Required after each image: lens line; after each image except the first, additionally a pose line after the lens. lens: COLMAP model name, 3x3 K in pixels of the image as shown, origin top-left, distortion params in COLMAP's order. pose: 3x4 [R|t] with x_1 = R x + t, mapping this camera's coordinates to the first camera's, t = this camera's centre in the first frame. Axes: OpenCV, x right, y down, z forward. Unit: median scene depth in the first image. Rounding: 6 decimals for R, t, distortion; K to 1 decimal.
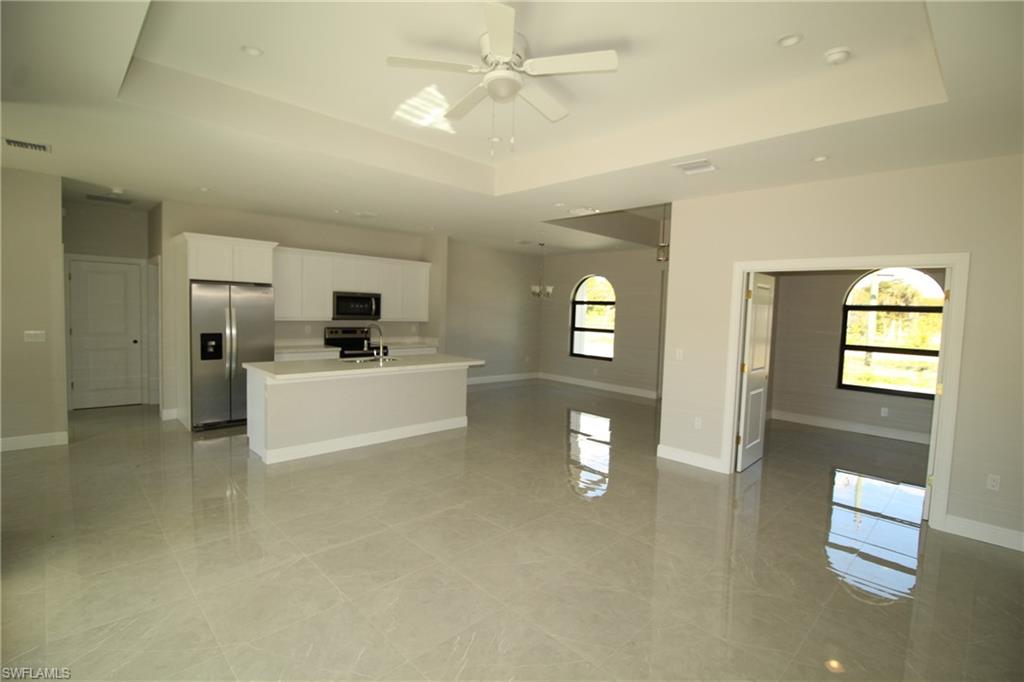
lens RADIAL K [[492.3, 0, 507.9], [0, 492.3, 322.8], [0, 0, 1]] dist [-0.000260, -0.000418]
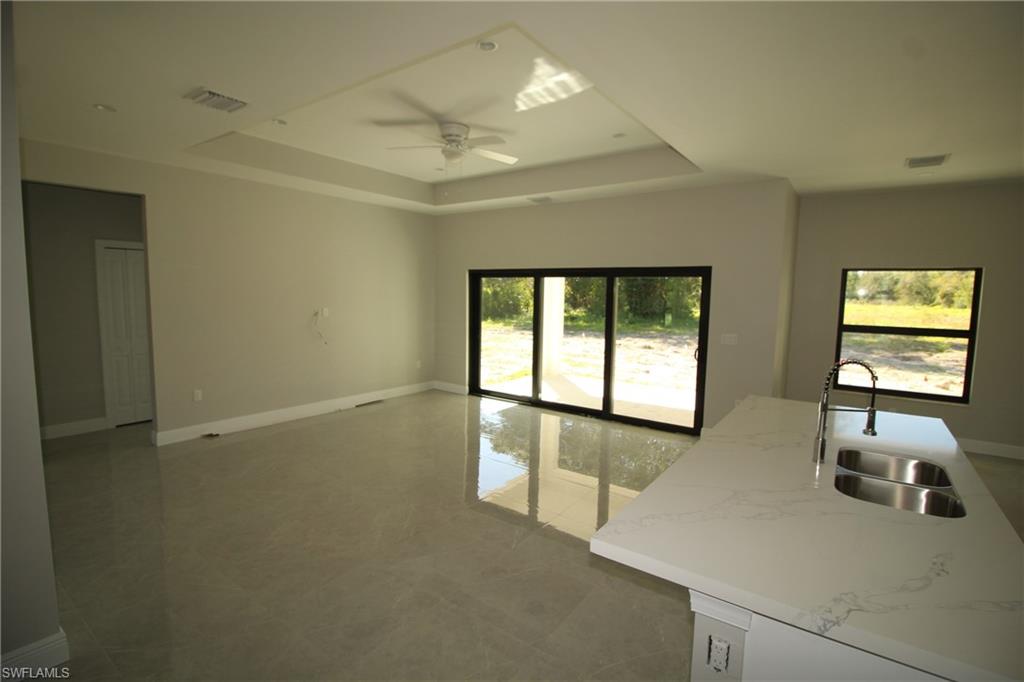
lens RADIAL K [[482.1, 0, 512.0], [0, 482.1, 341.0], [0, 0, 1]] dist [0.000335, -0.000029]
pose [[-0.982445, -0.034043, -0.183421, 0.054714], [-0.055499, 0.992027, 0.113145, -0.050625], [0.178107, 0.121338, -0.976501, 2.003231]]
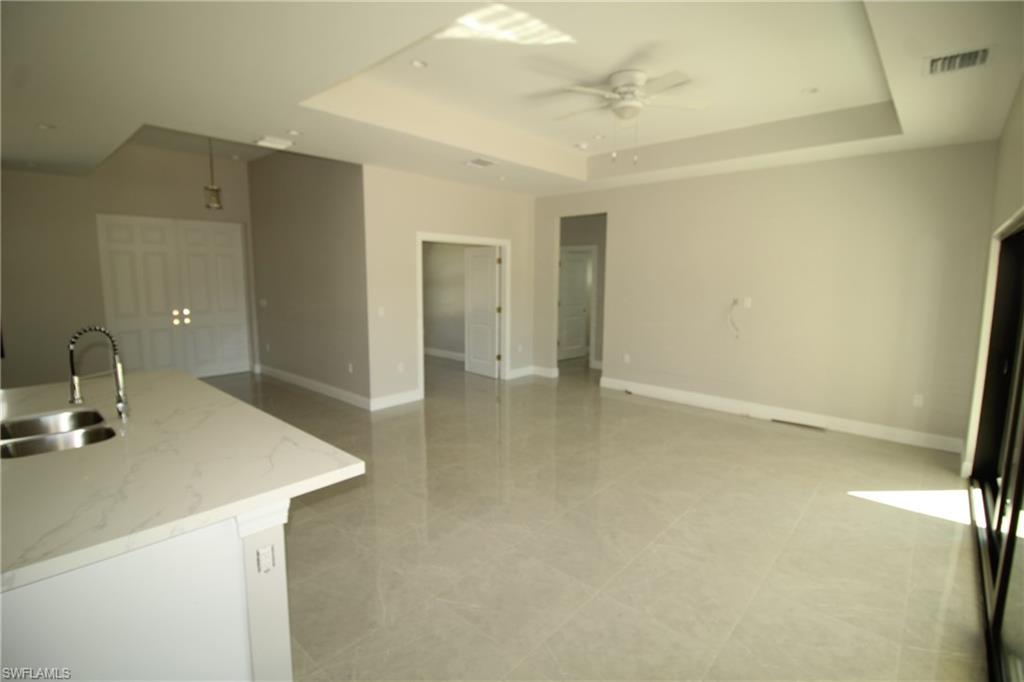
lens RADIAL K [[479.9, 0, 512.0], [0, 479.9, 341.0], [0, 0, 1]] dist [0.000505, -0.000027]
pose [[-0.075796, -0.171493, 0.982265, -1.022504], [0.016478, 0.984749, 0.173198, -0.074620], [-0.996987, 0.029313, -0.071814, 1.084938]]
